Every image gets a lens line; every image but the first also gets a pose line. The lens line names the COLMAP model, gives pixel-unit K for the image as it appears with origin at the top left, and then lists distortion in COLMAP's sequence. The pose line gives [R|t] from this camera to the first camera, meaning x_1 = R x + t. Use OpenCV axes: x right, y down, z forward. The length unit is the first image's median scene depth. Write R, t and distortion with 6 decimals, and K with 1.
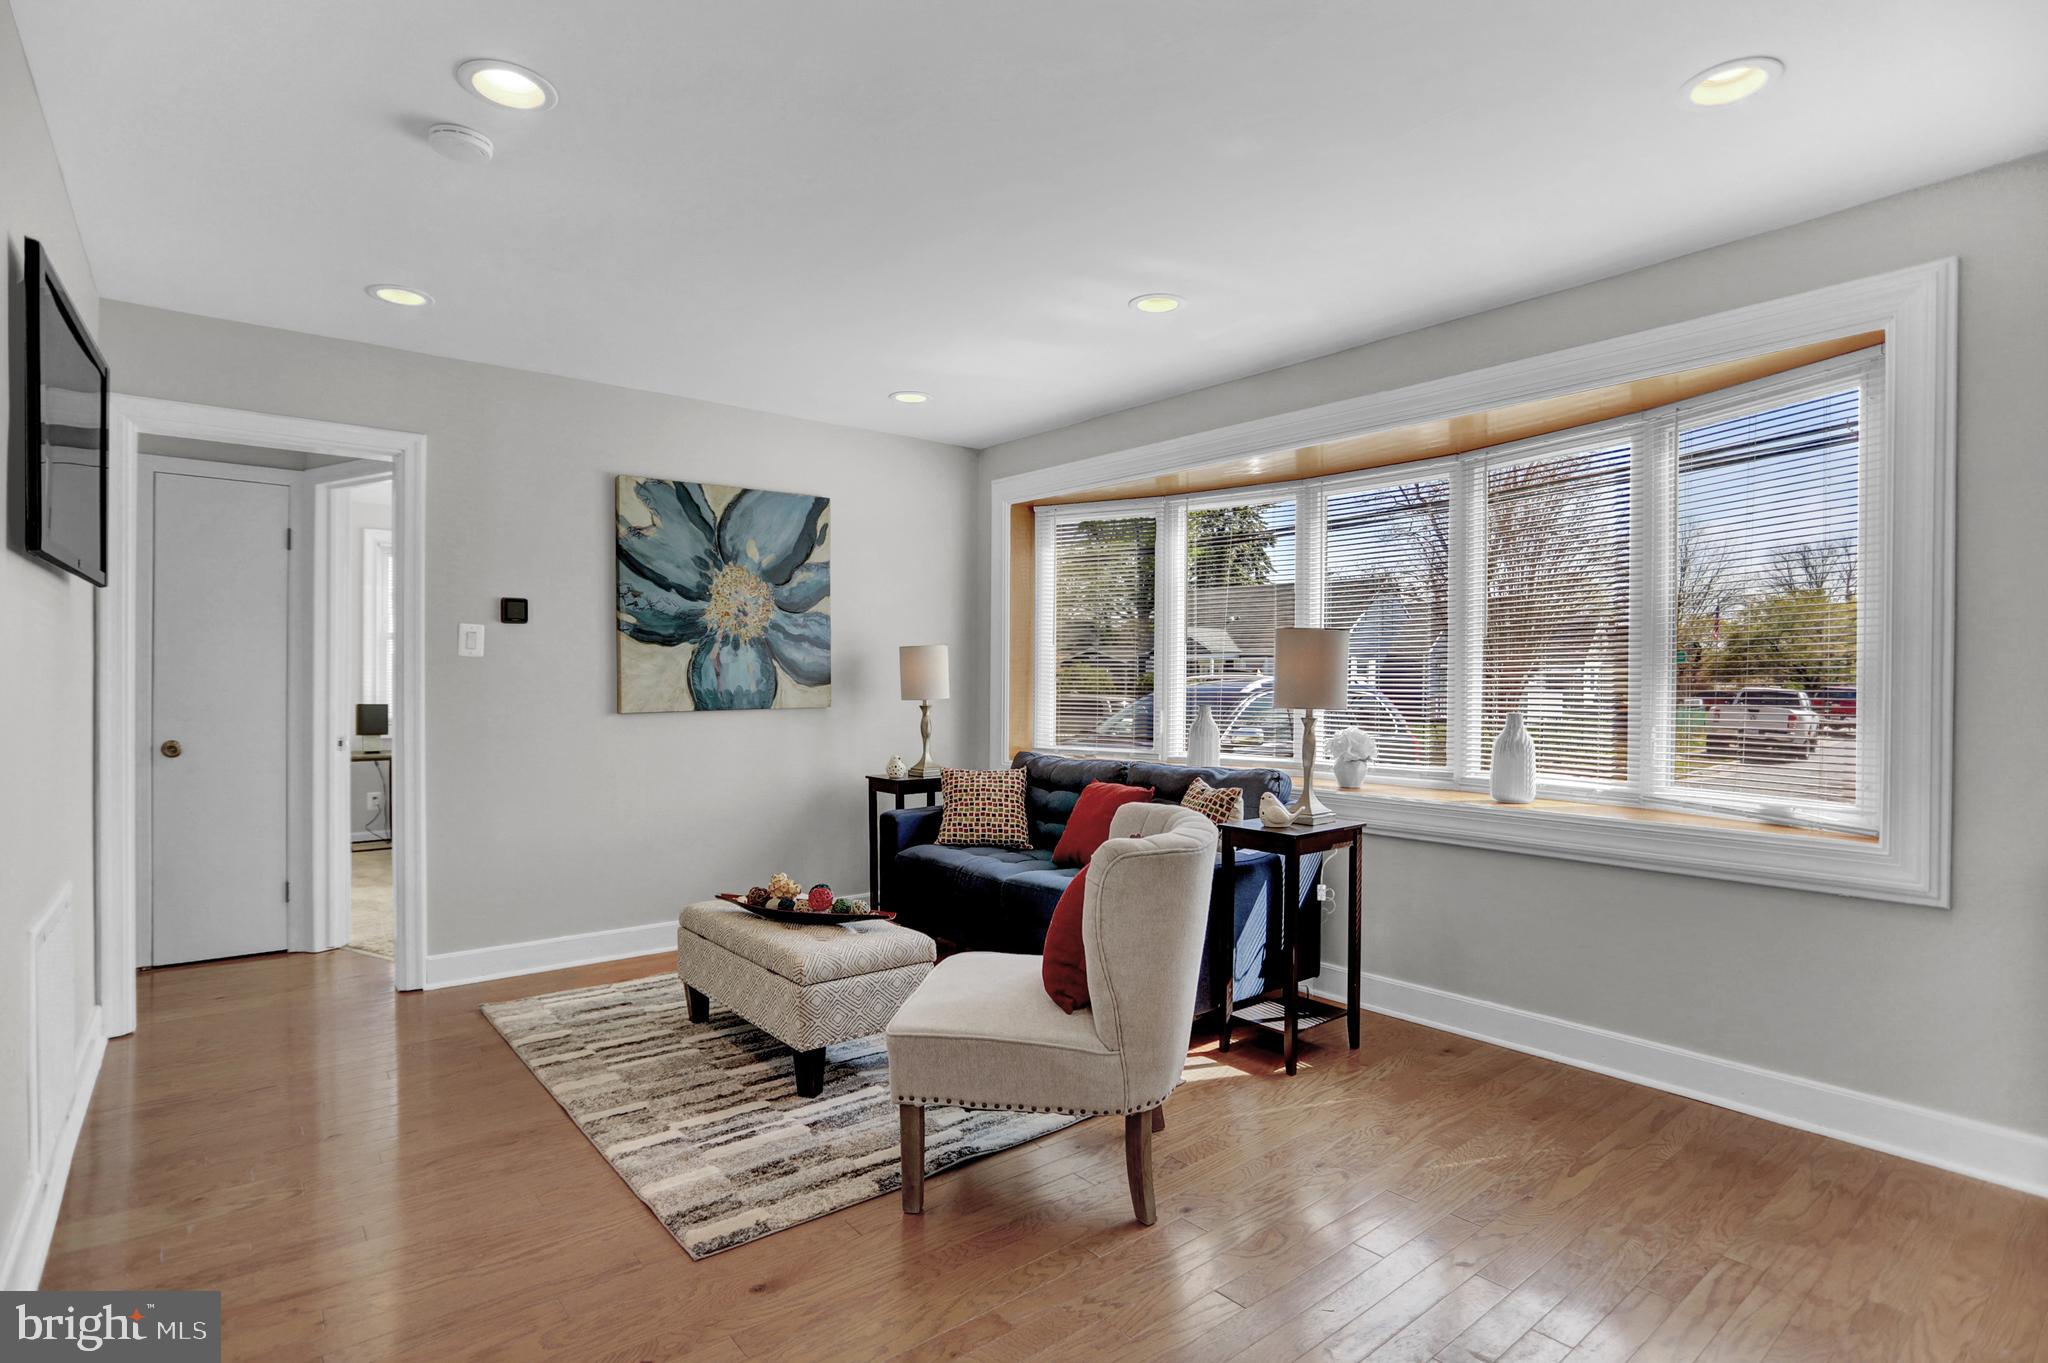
lens RADIAL K [[1062.4, 0, 1037.0], [0, 1062.4, 692.6], [0, 0, 1]] dist [-0.004408, -0.000337]
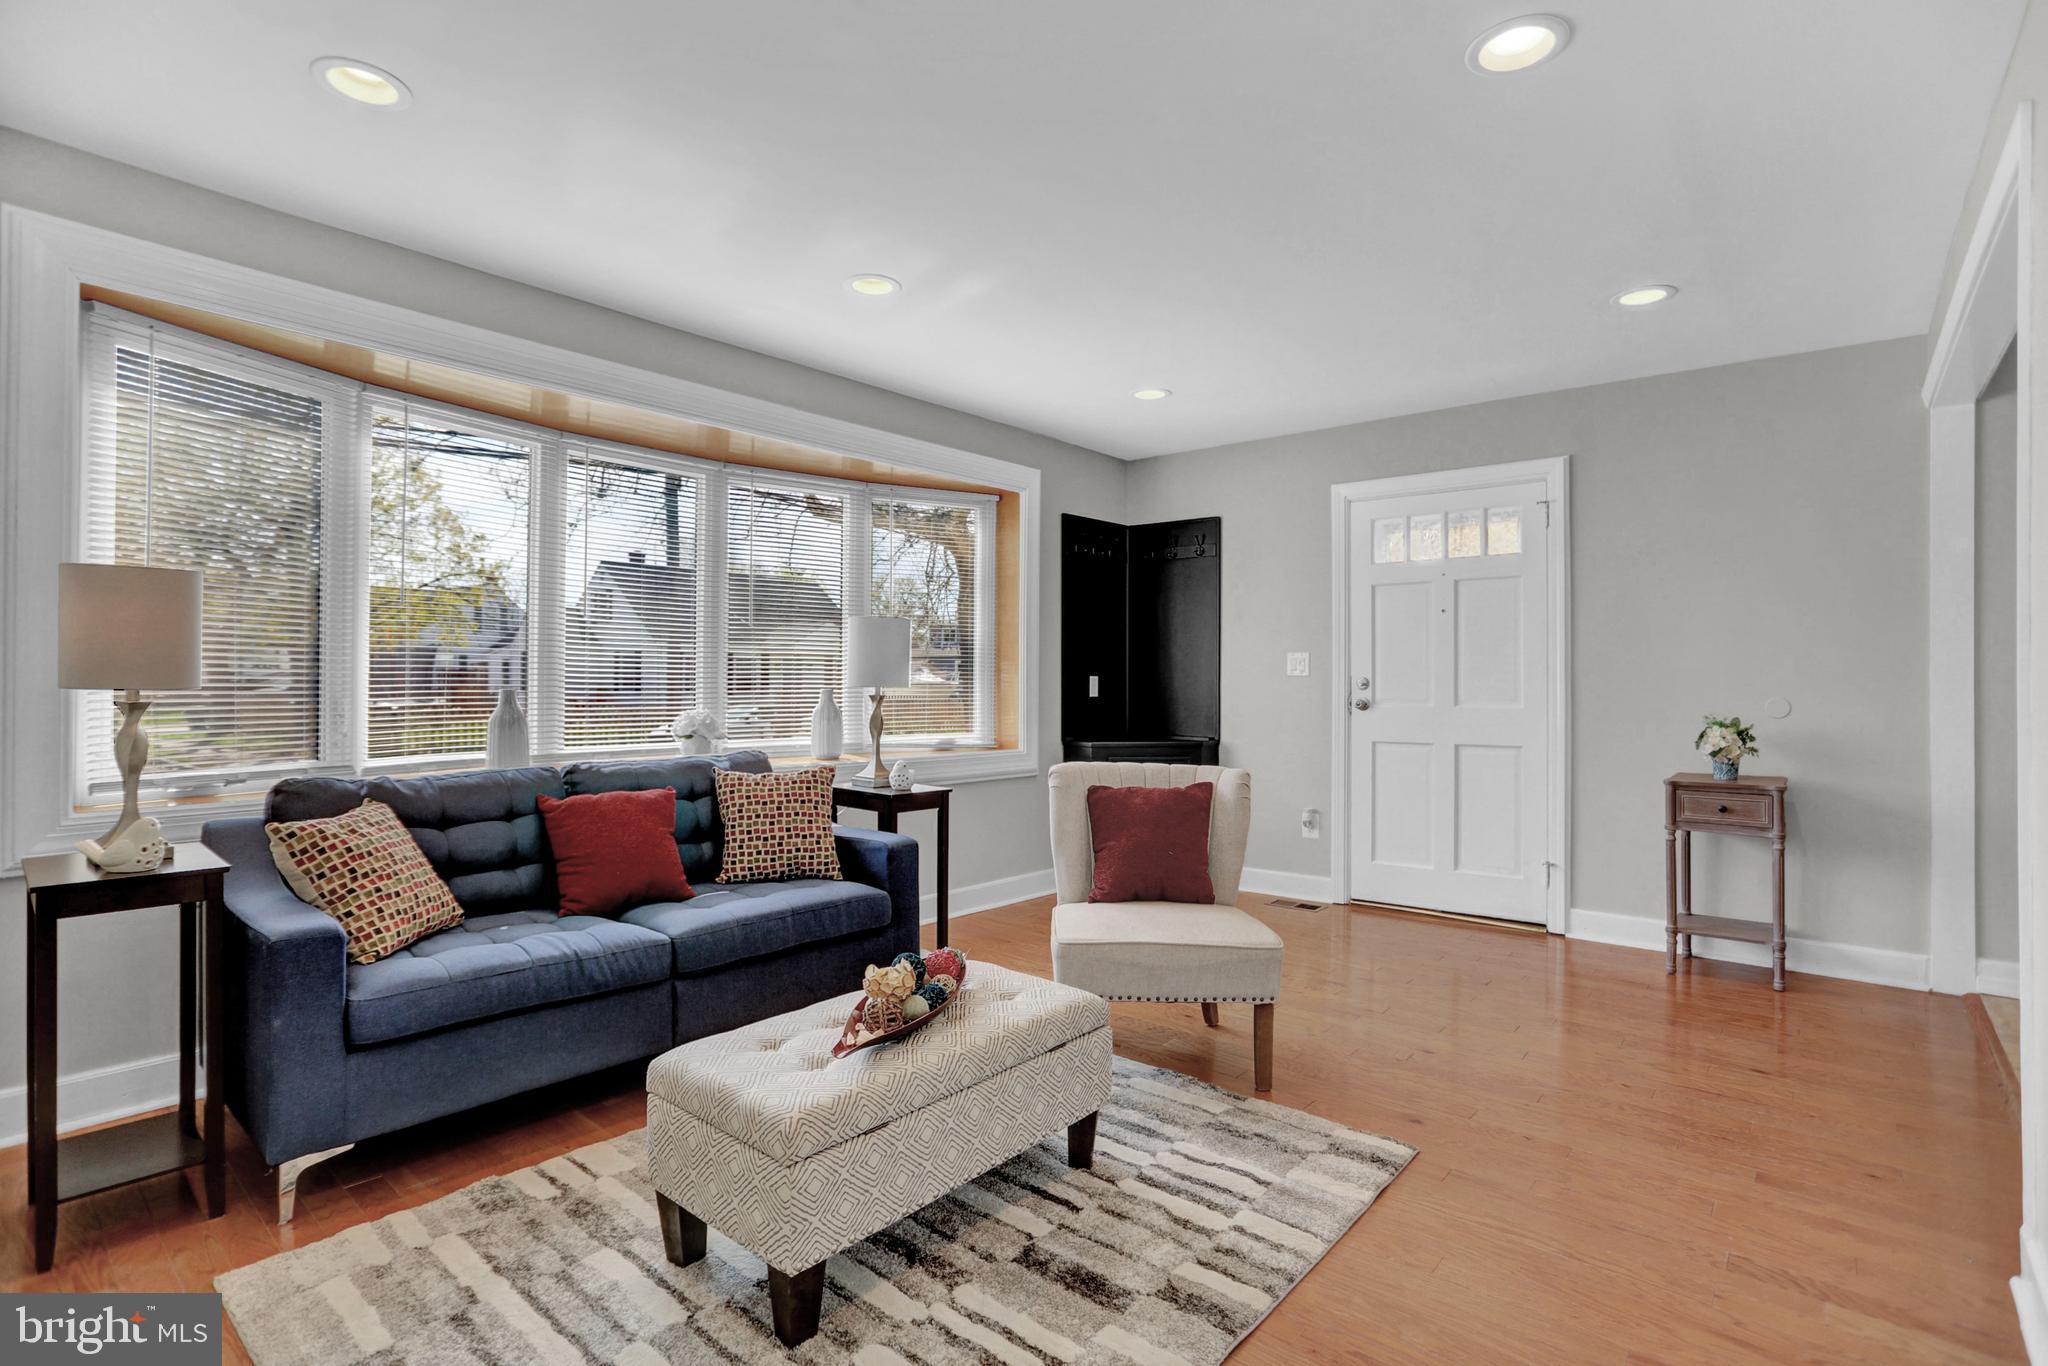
lens RADIAL K [[999.4, 0, 1024.0], [0, 999.4, 683.0], [0, 0, 1]] dist [-0.005831, 0.000251]
pose [[-0.210180, -0.013194, 0.977574, -0.945379], [-0.011797, 0.999870, 0.010959, -0.006438], [-0.977592, -0.009229, -0.210308, 1.193680]]
